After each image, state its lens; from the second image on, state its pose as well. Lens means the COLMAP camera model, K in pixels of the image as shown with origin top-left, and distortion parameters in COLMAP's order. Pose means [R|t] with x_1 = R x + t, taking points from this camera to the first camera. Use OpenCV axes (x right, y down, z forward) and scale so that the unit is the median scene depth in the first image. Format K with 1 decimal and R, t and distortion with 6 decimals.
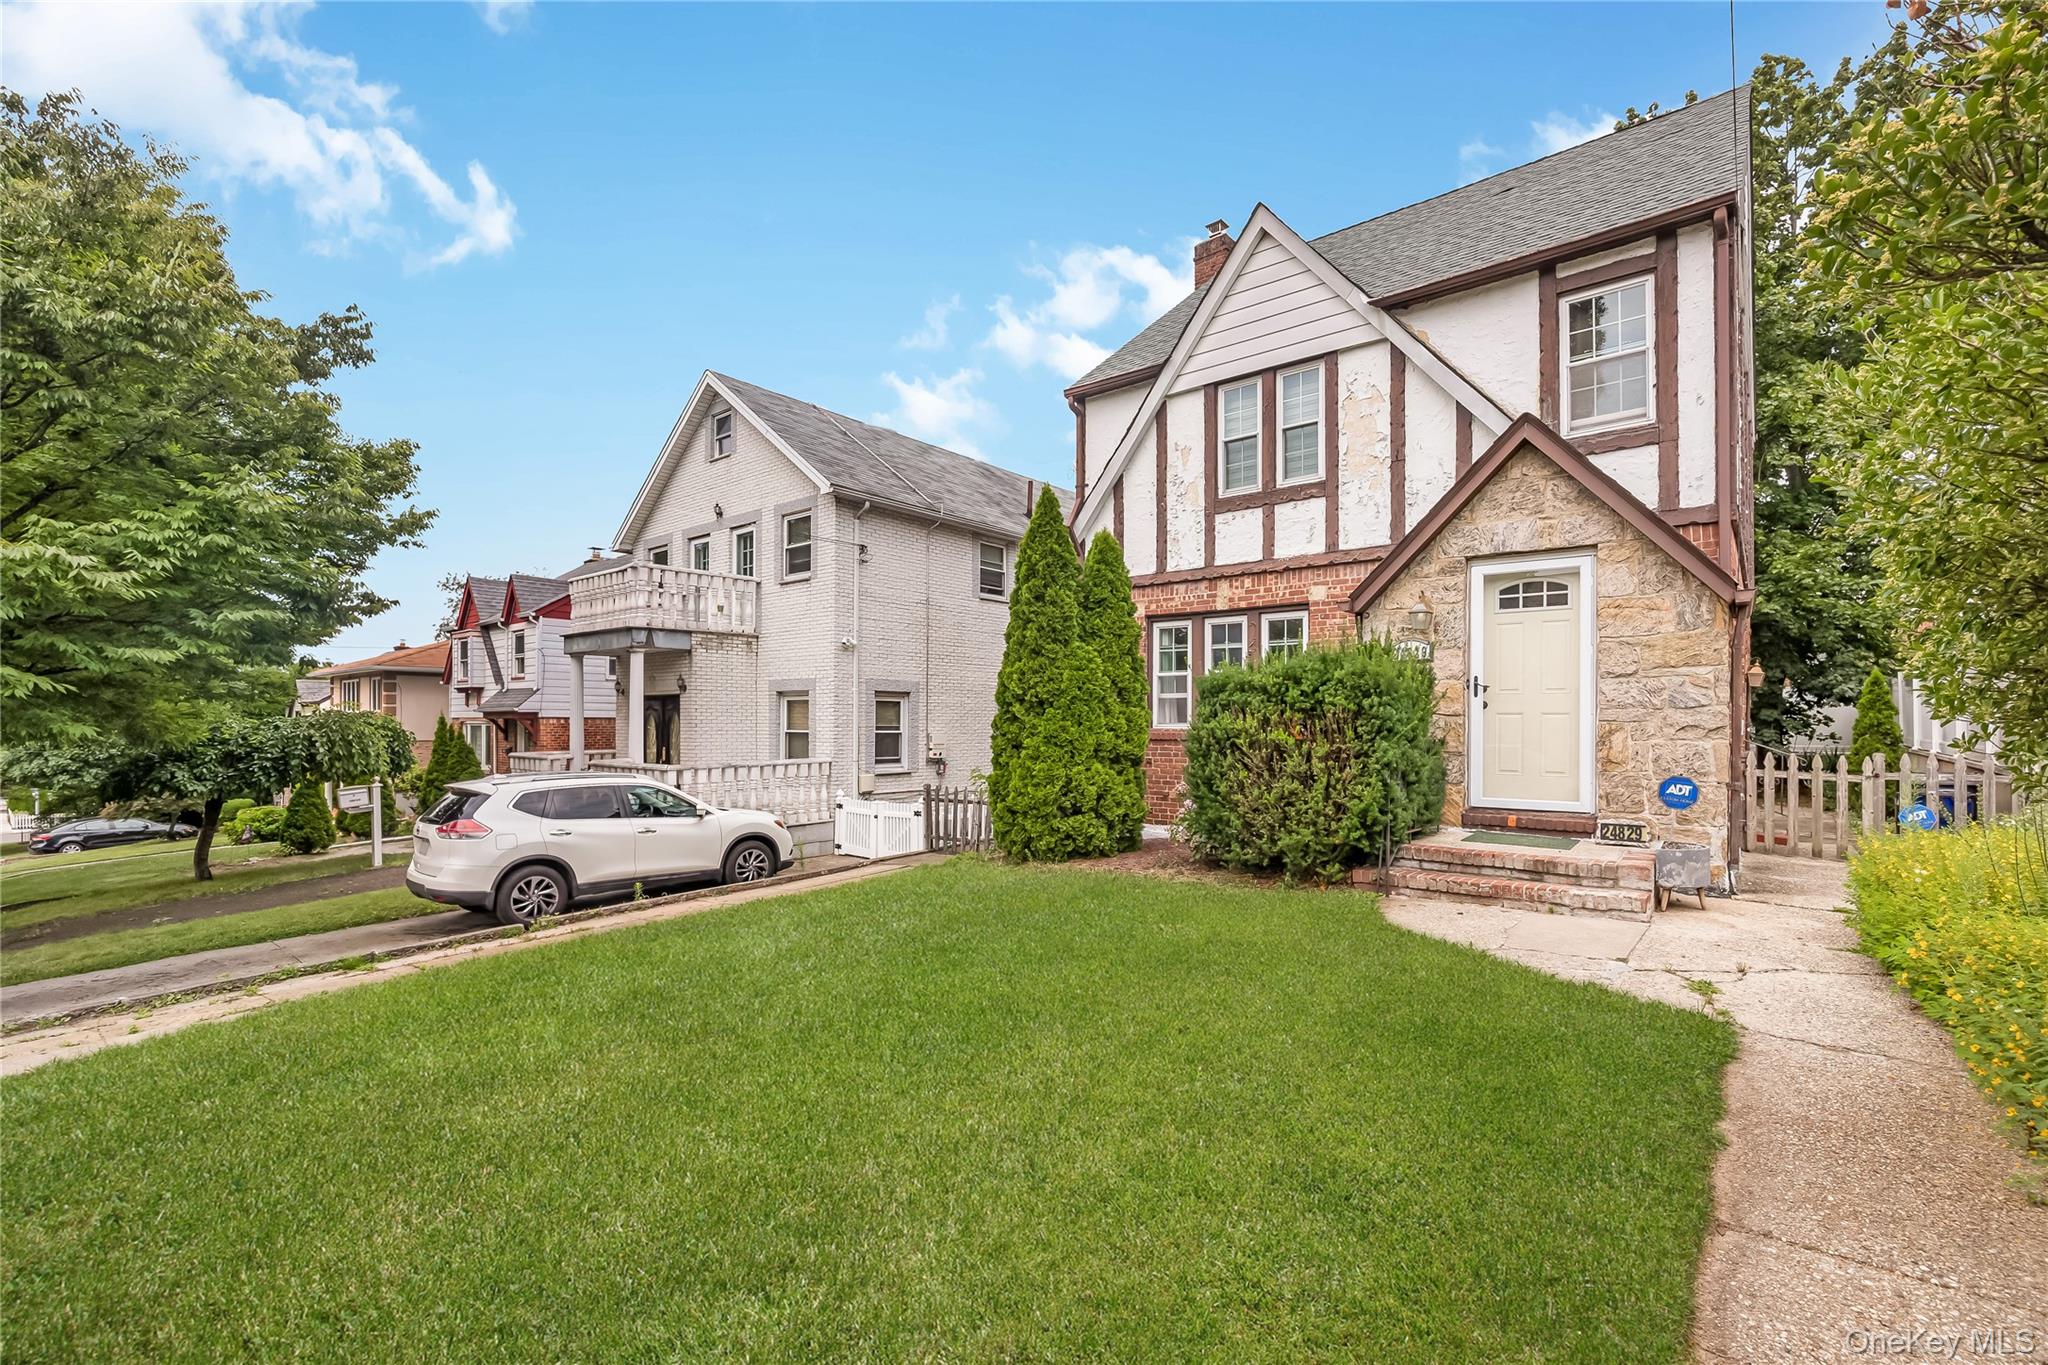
lens RADIAL K [[898.7, 0, 1024.9], [0, 898.7, 713.0], [0, 0, 1]] dist [-0.000788, -0.000039]
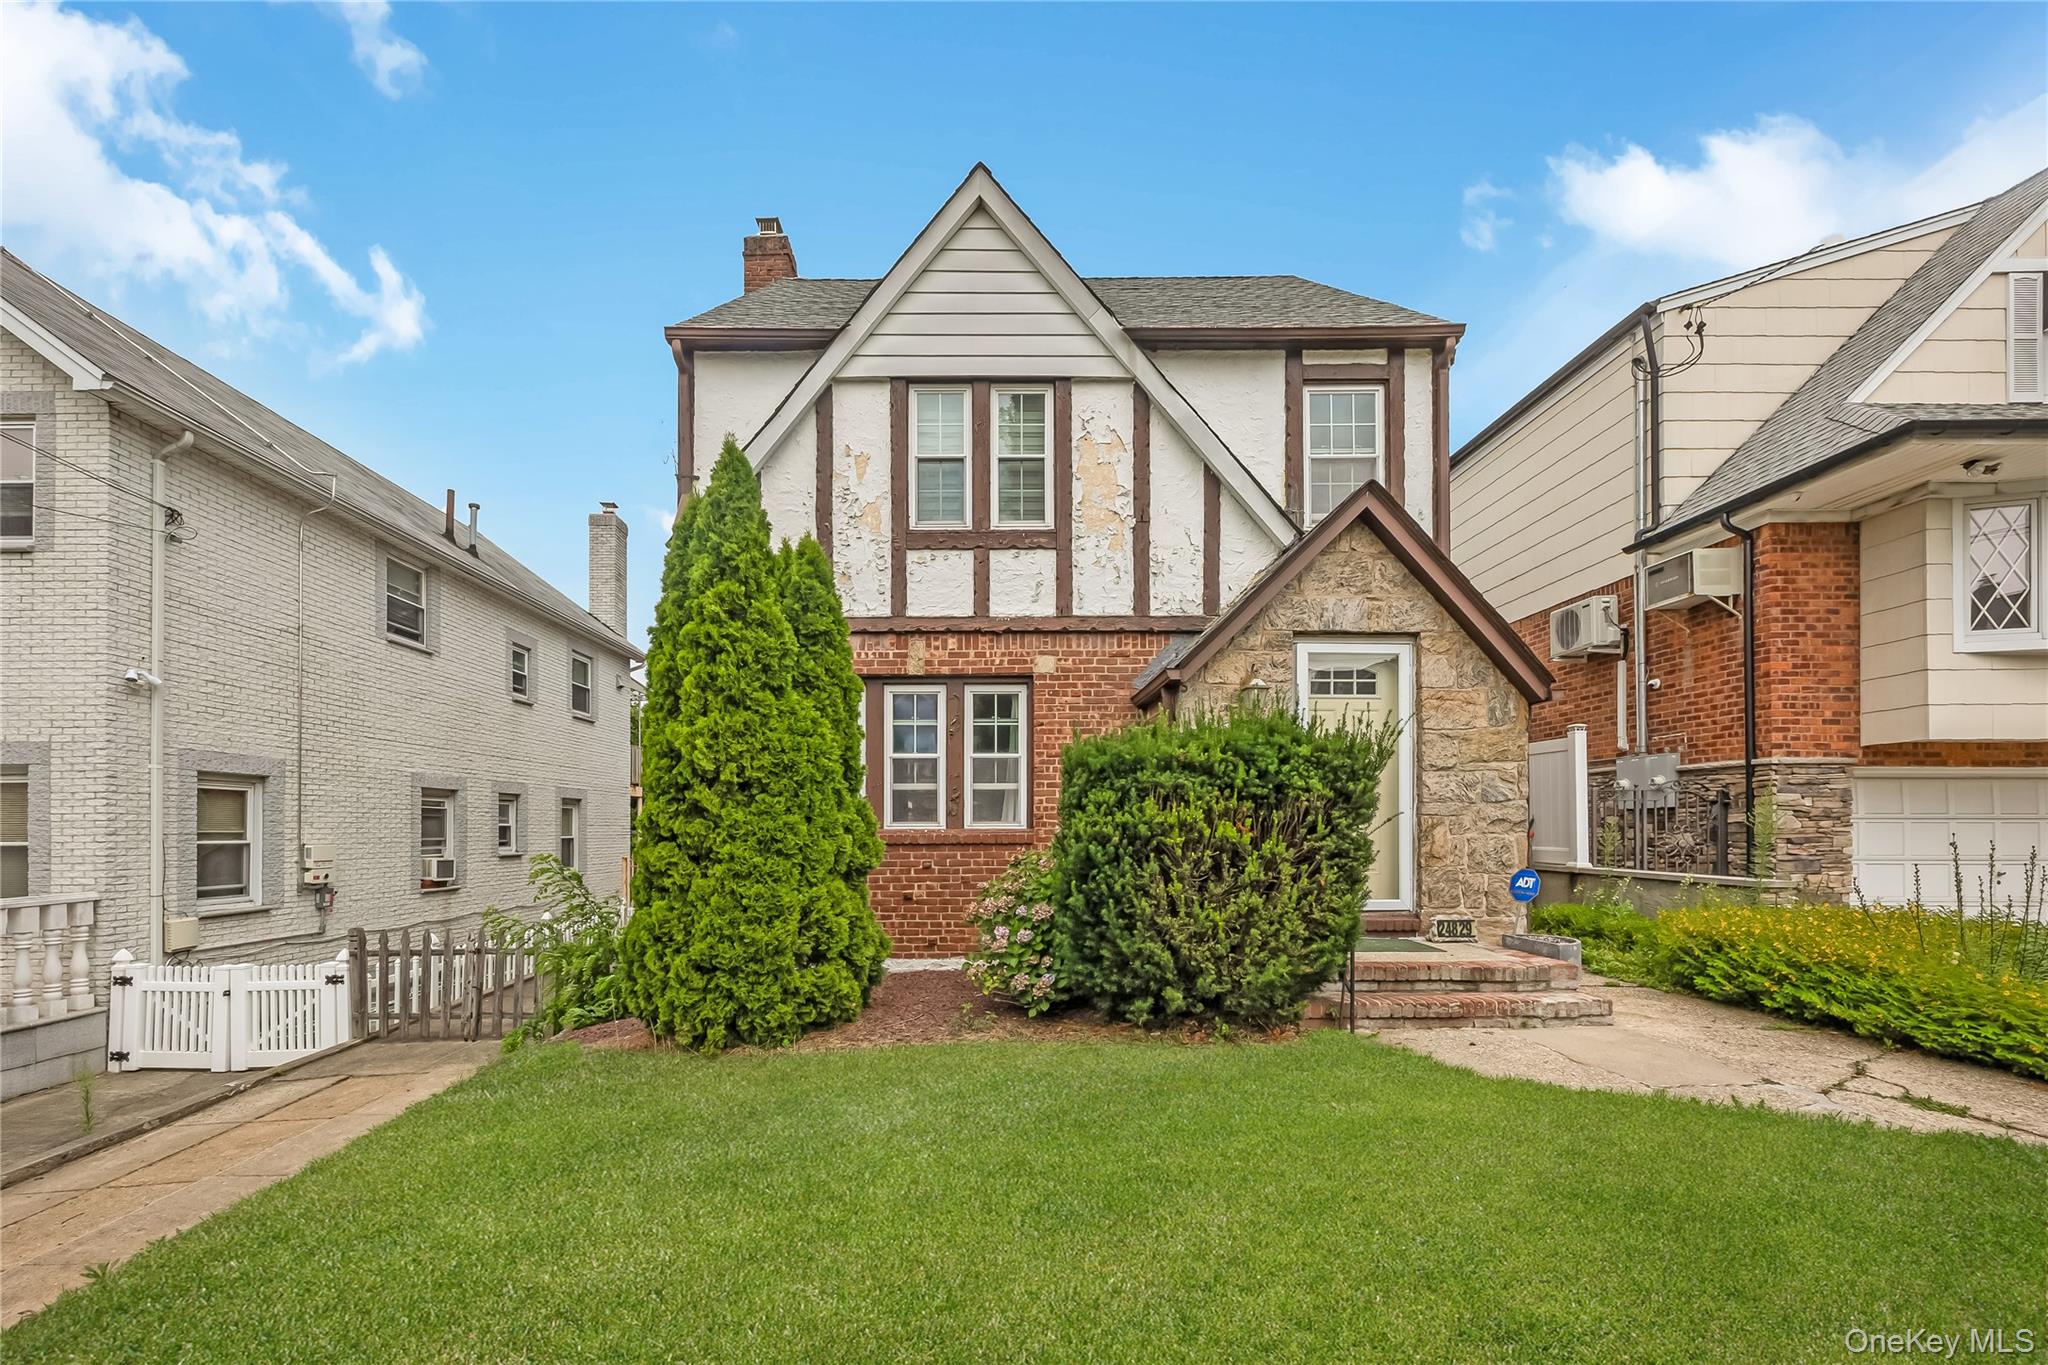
lens RADIAL K [[862.4, 0, 1016.2], [0, 862.4, 821.9], [0, 0, 1]] dist [-0.004352, -0.000546]
pose [[0.758738, 0.001300, 0.651394, -0.217320], [-0.001333, 0.999999, -0.000442, 0.012602], [-0.651394, -0.000533, 0.758739, 0.422524]]
